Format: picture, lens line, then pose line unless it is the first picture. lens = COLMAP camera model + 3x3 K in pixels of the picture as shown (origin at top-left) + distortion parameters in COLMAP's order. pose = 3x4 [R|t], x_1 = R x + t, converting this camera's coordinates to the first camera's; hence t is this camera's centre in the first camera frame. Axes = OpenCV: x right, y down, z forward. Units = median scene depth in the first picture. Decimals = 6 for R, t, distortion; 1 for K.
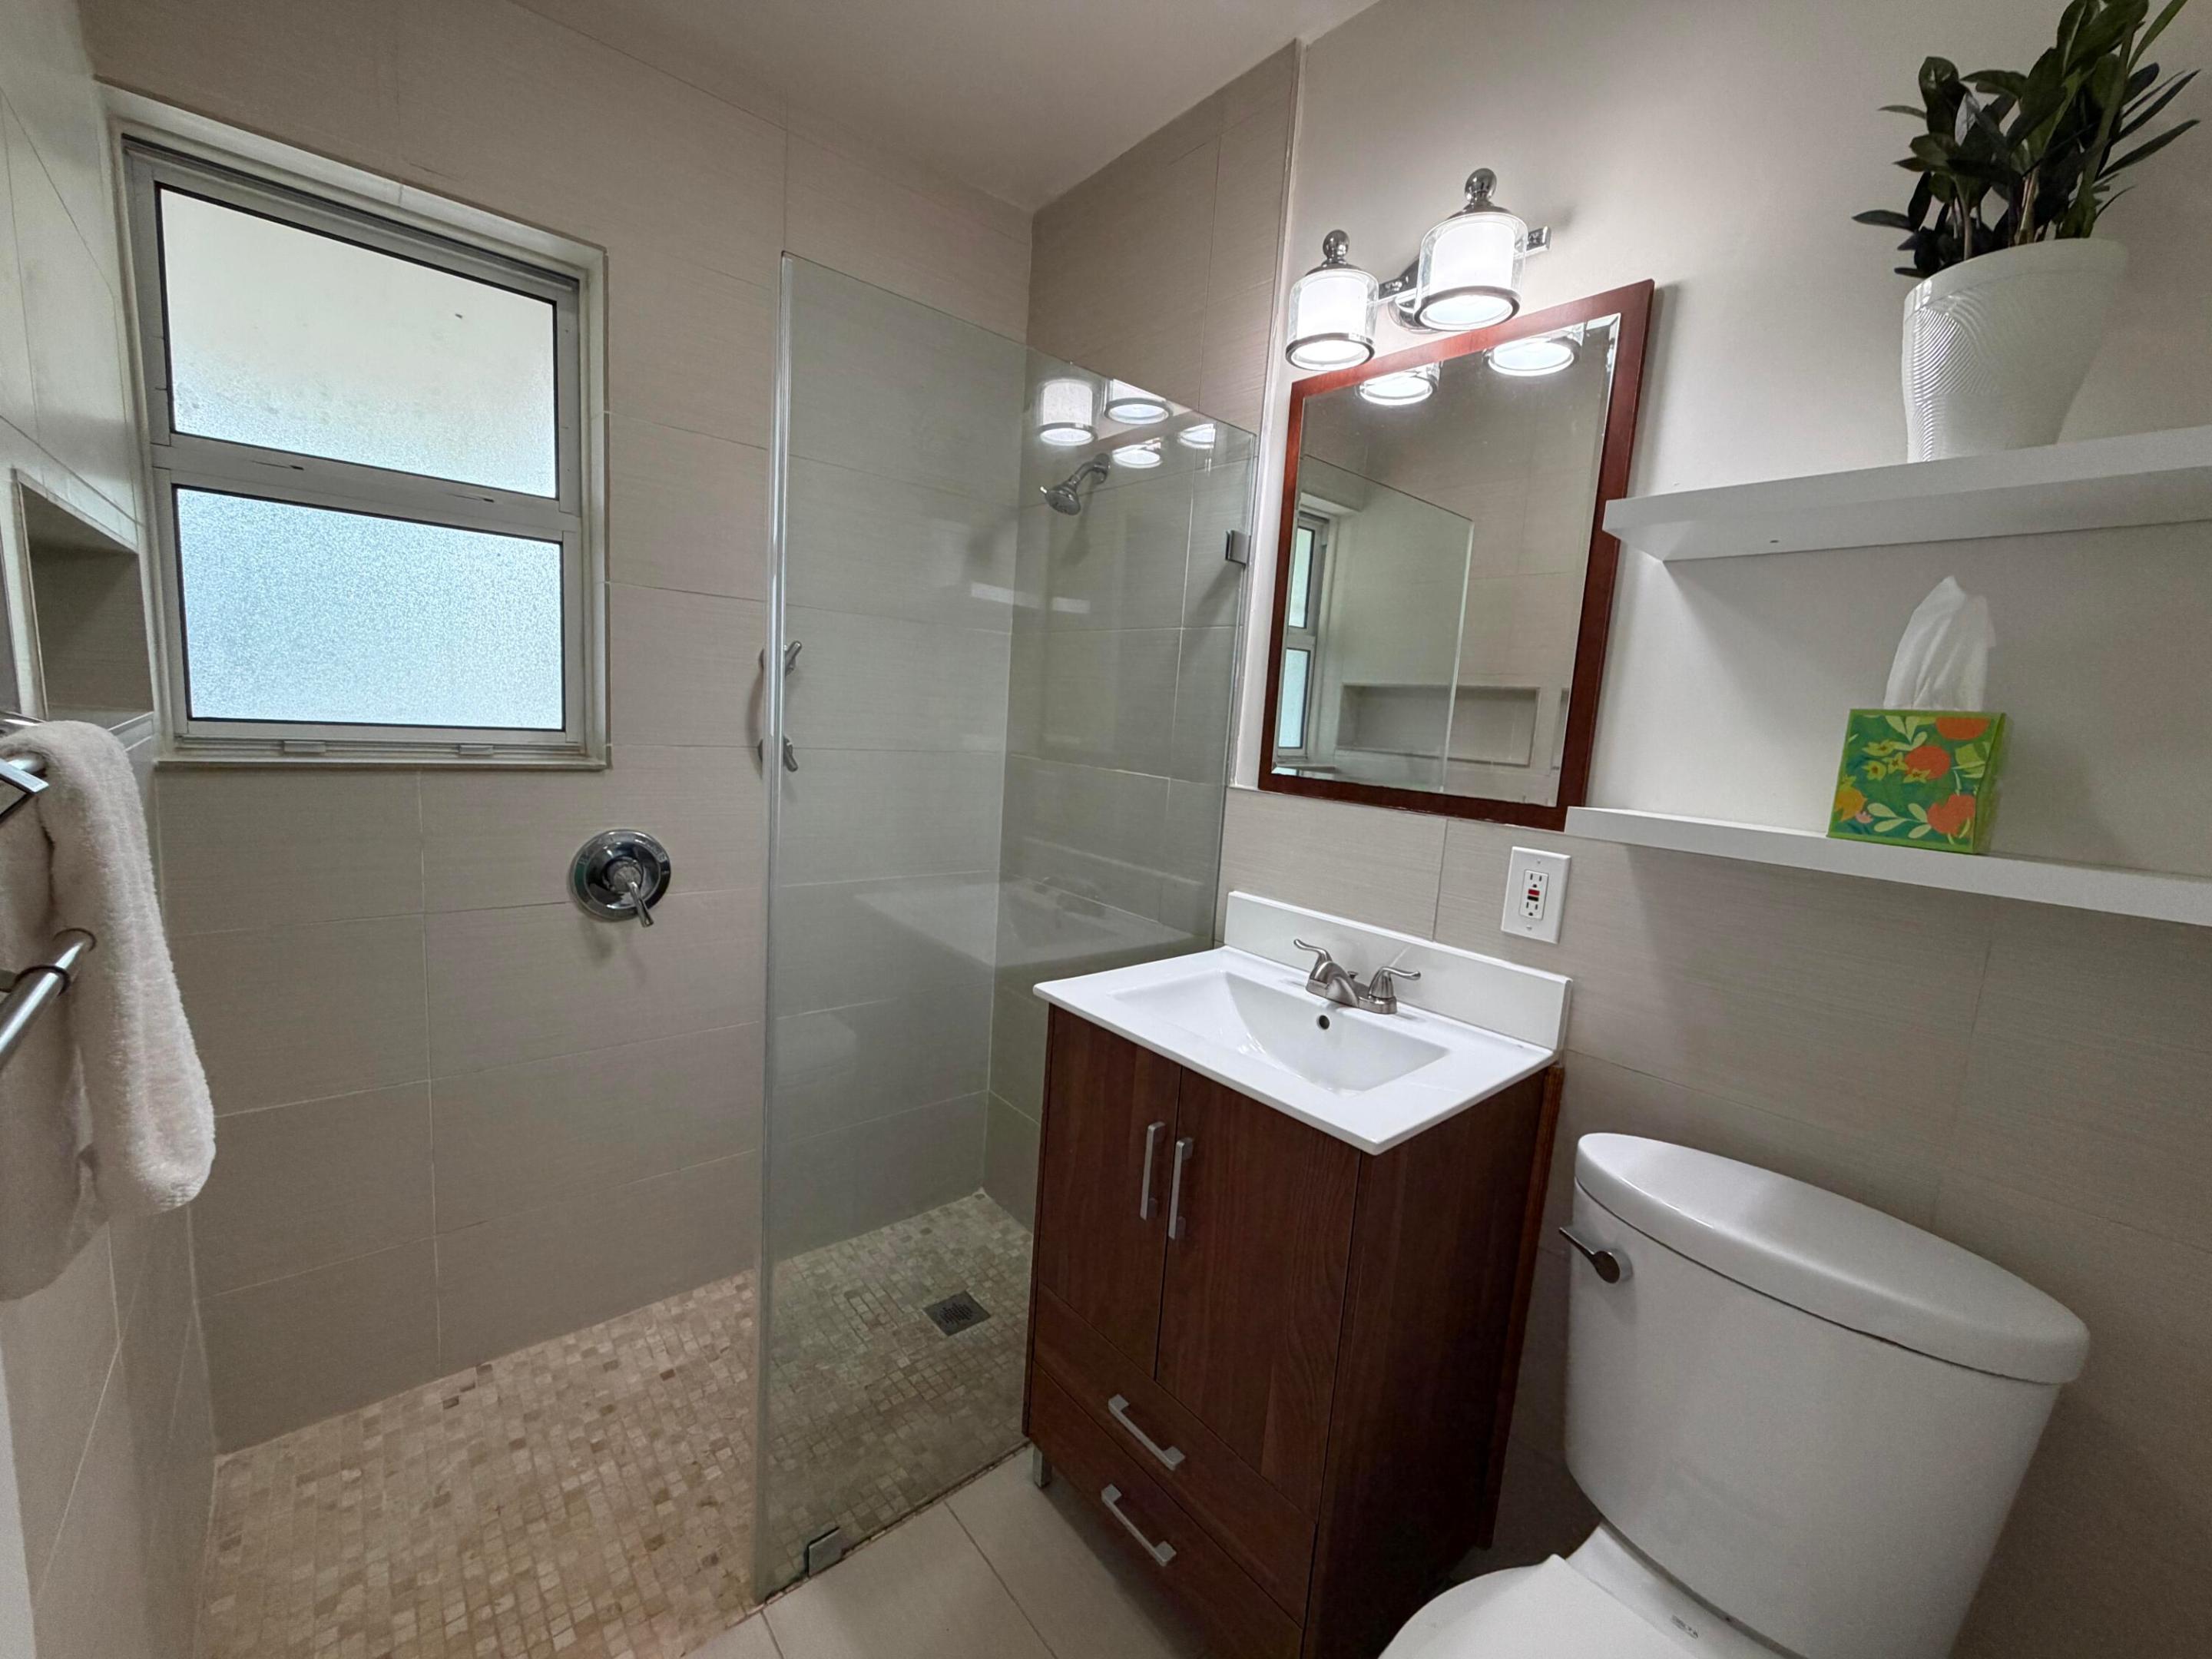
lens RADIAL K [[886.1, 0, 1095.1], [0, 886.1, 823.4], [0, 0, 1]] dist [0.008125, -0.000116]
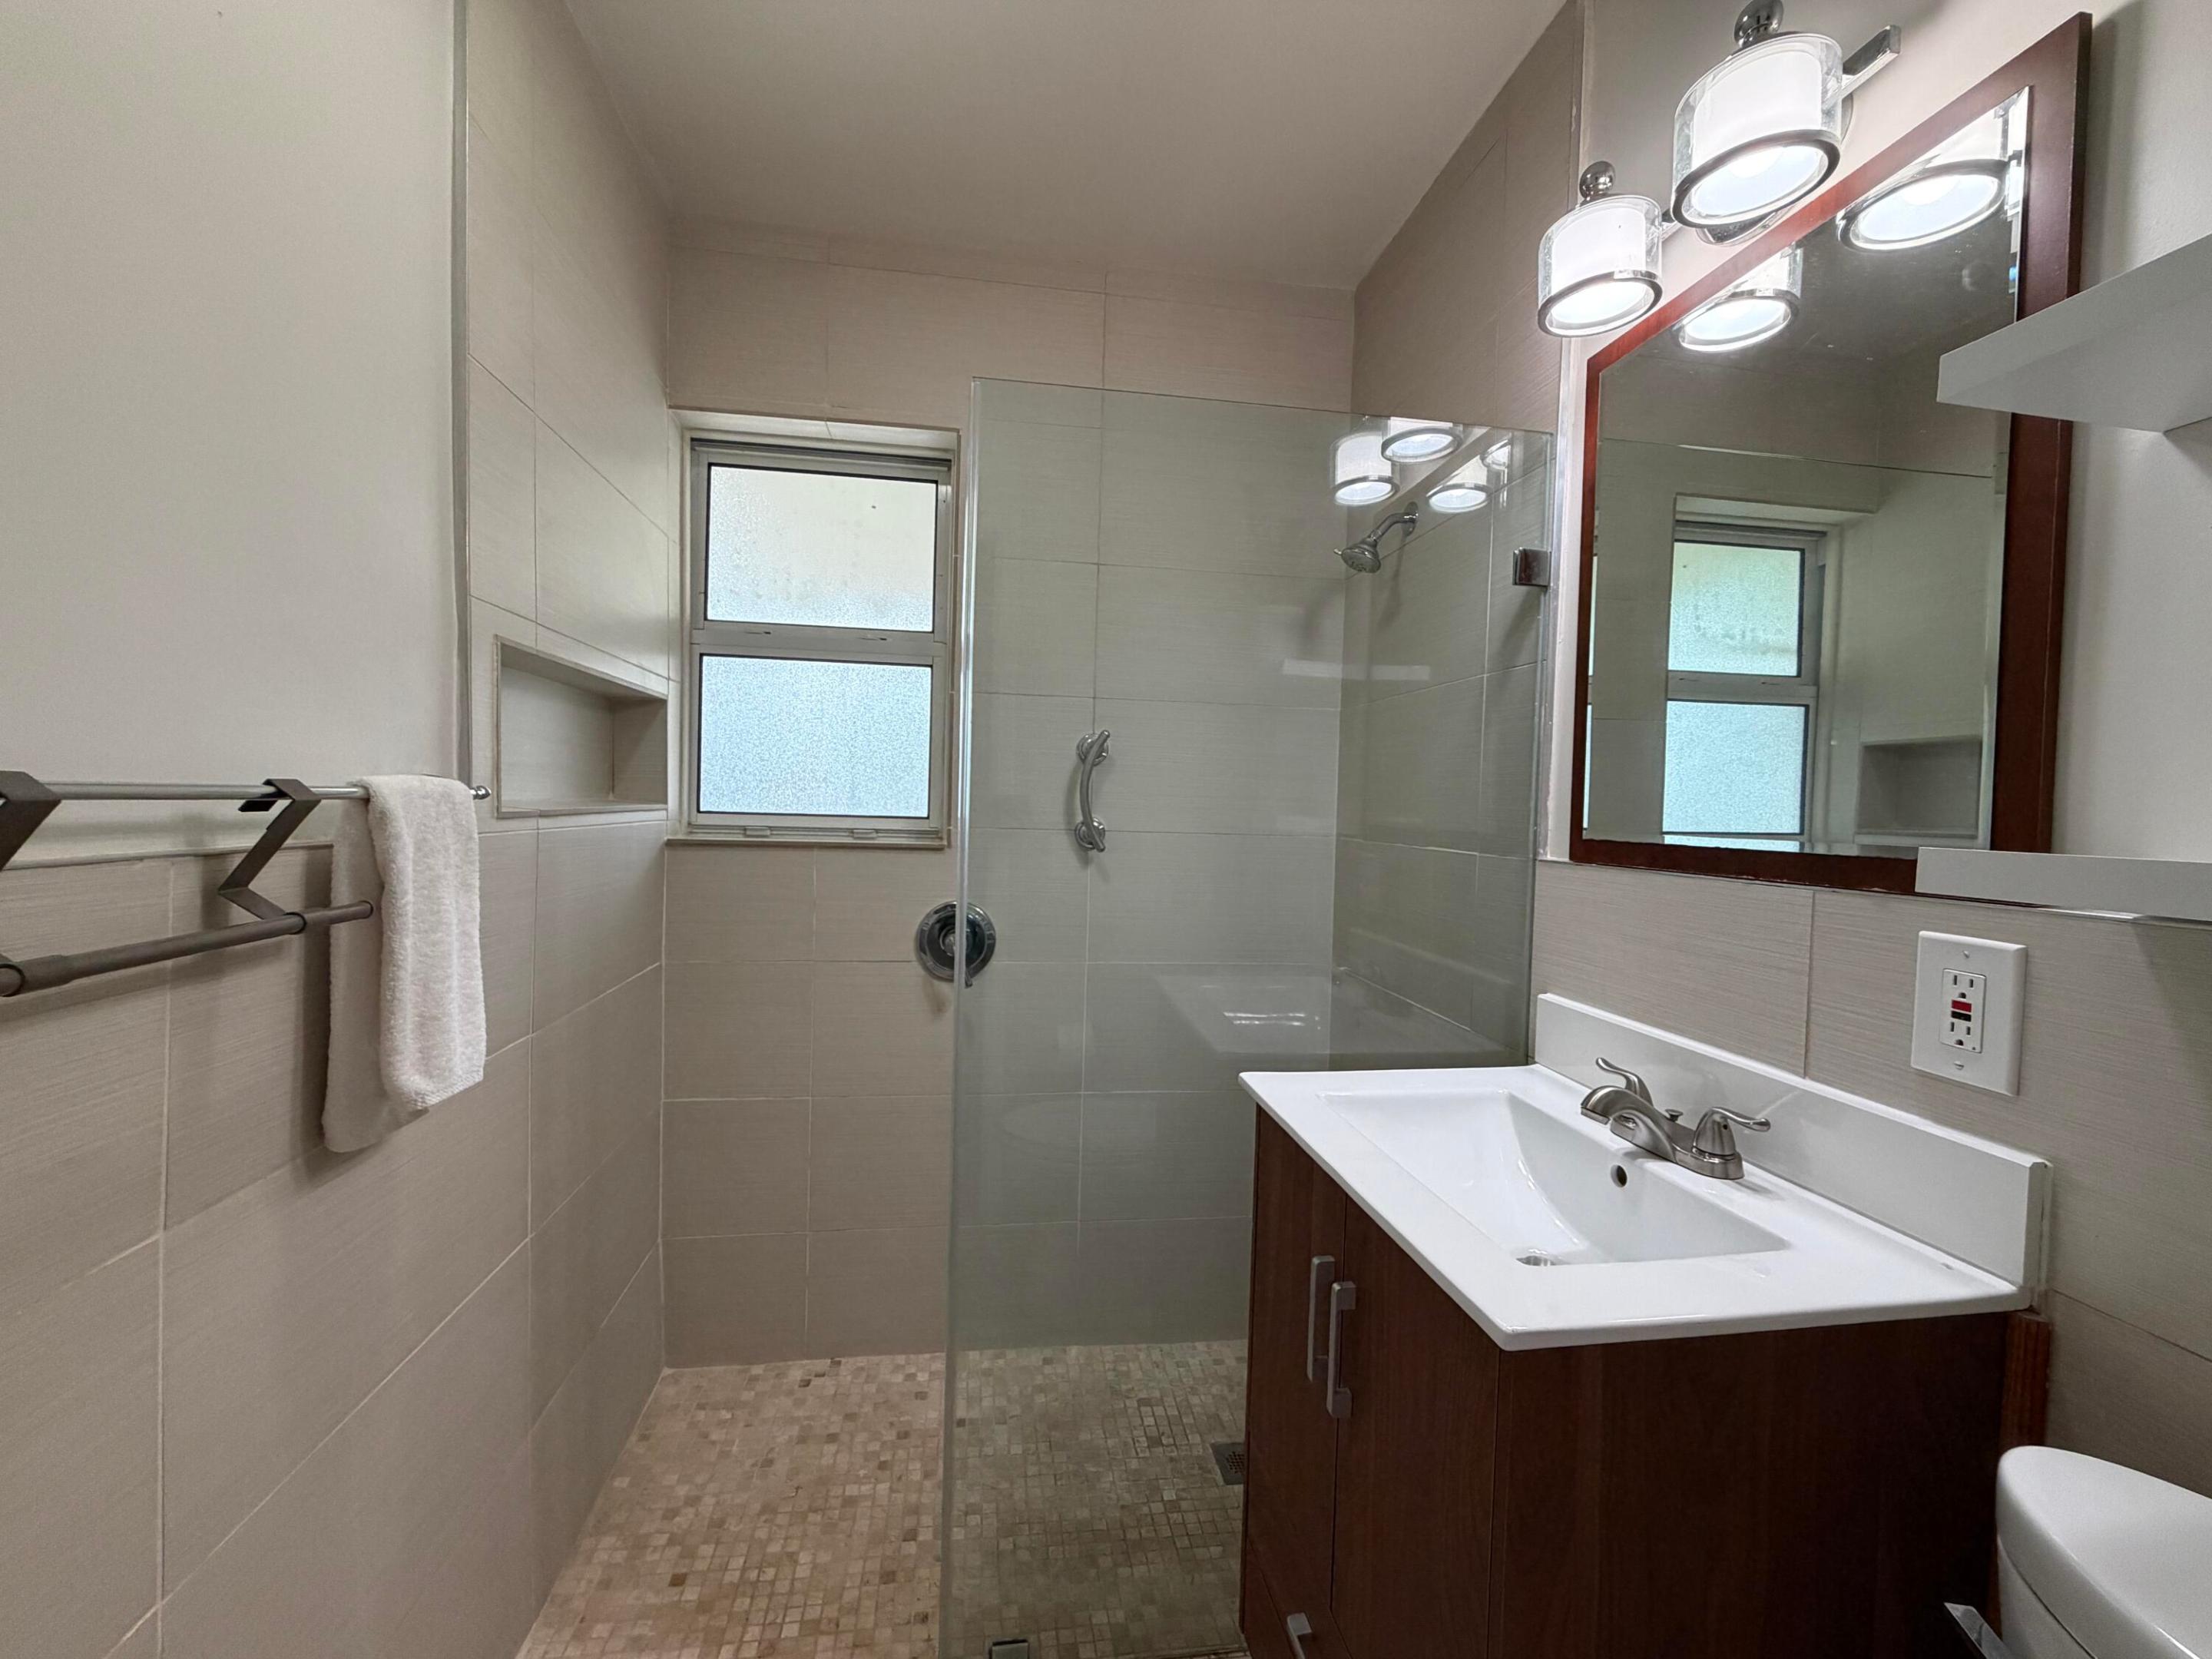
lens RADIAL K [[886.1, 0, 1103.8], [0, 886.1, 826.2], [0, 0, 1]] dist [0.008125, -0.000116]
pose [[0.850682, -0.026974, -0.524988, 0.274116], [-0.041143, 0.992203, -0.117648, 0.044502], [0.524068, 0.121680, 0.842939, 0.137487]]
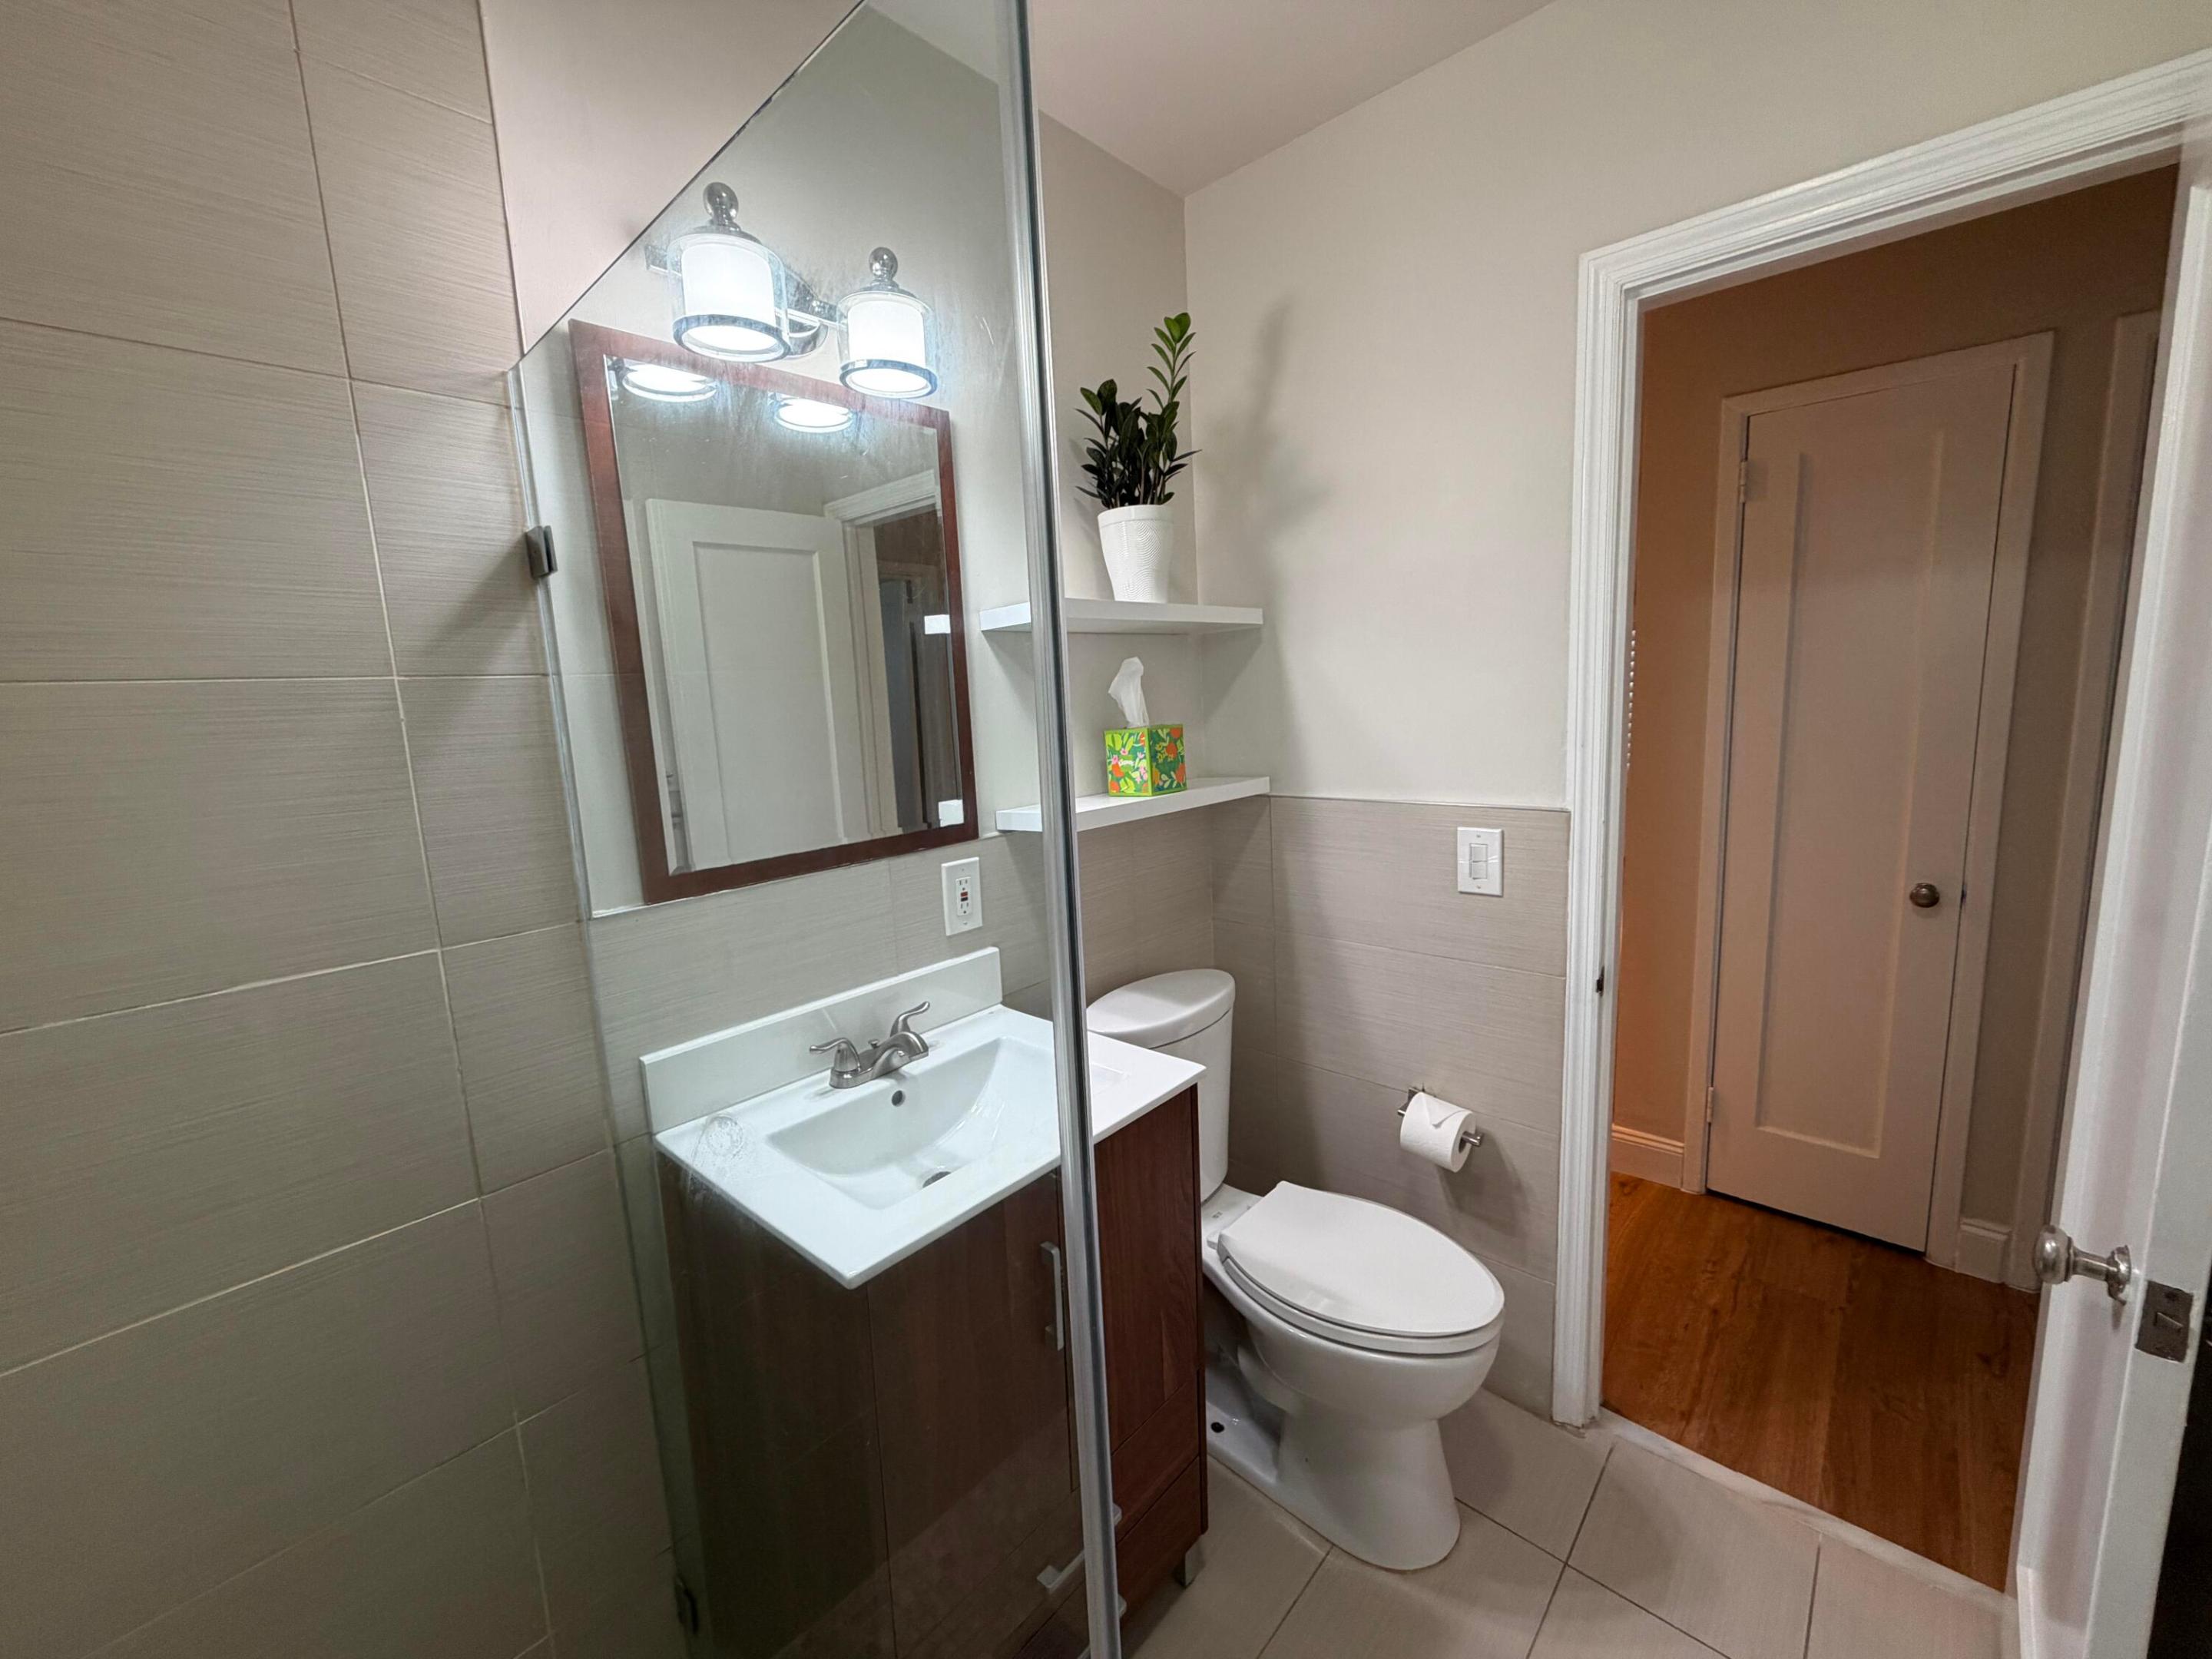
lens RADIAL K [[886.1, 0, 1107.4], [0, 886.1, 822.6], [0, 0, 1]] dist [0.008125, -0.000116]
pose [[-0.125008, -0.207853, 0.970139, -0.597670], [0.165332, 0.959774, 0.226936, -0.224918], [-0.978283, 0.188764, -0.085615, 0.769035]]
